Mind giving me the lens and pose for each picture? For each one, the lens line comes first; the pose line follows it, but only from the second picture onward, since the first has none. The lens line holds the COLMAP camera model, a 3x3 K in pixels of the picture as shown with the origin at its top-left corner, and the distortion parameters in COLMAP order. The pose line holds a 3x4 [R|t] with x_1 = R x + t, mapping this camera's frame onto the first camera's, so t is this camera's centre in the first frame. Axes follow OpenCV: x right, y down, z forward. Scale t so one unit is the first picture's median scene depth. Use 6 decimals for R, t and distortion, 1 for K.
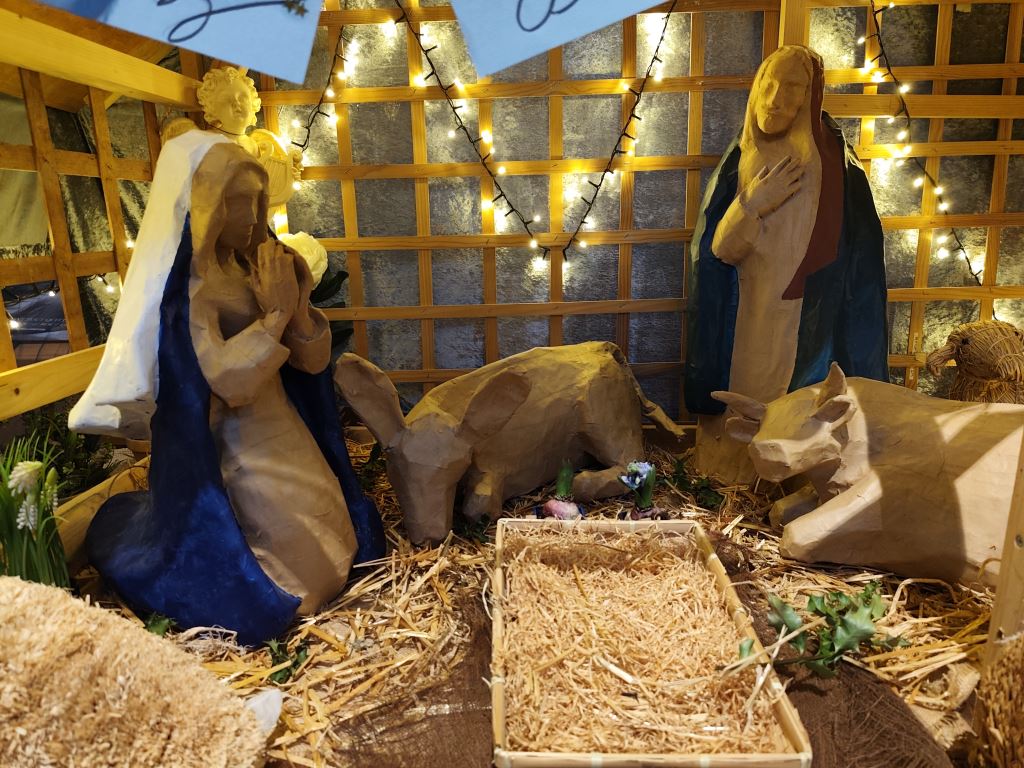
lens RADIAL K [[704.2, 0, 510.3], [0, 704.2, 387.2], [0, 0, 1]] dist [0.040140, -0.057343]
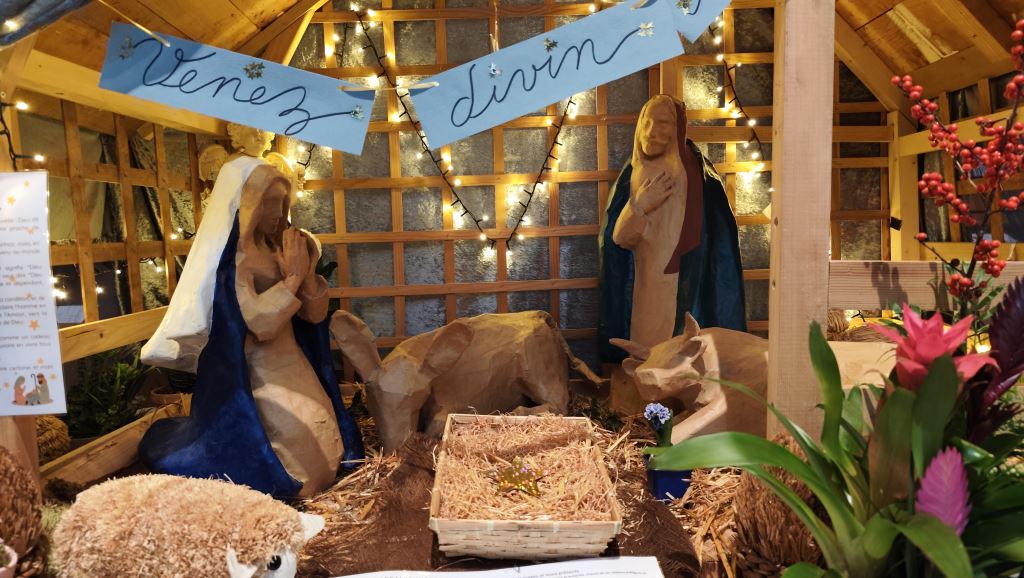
lens RADIAL K [[704.4, 0, 509.0], [0, 704.4, 285.2], [0, 0, 1]] dist [0.071555, -0.114574]
pose [[0.999481, -0.008953, 0.030961, 0.041791], [0.013587, 0.988150, -0.152886, 0.087442], [-0.029225, 0.153227, 0.987759, -0.278694]]
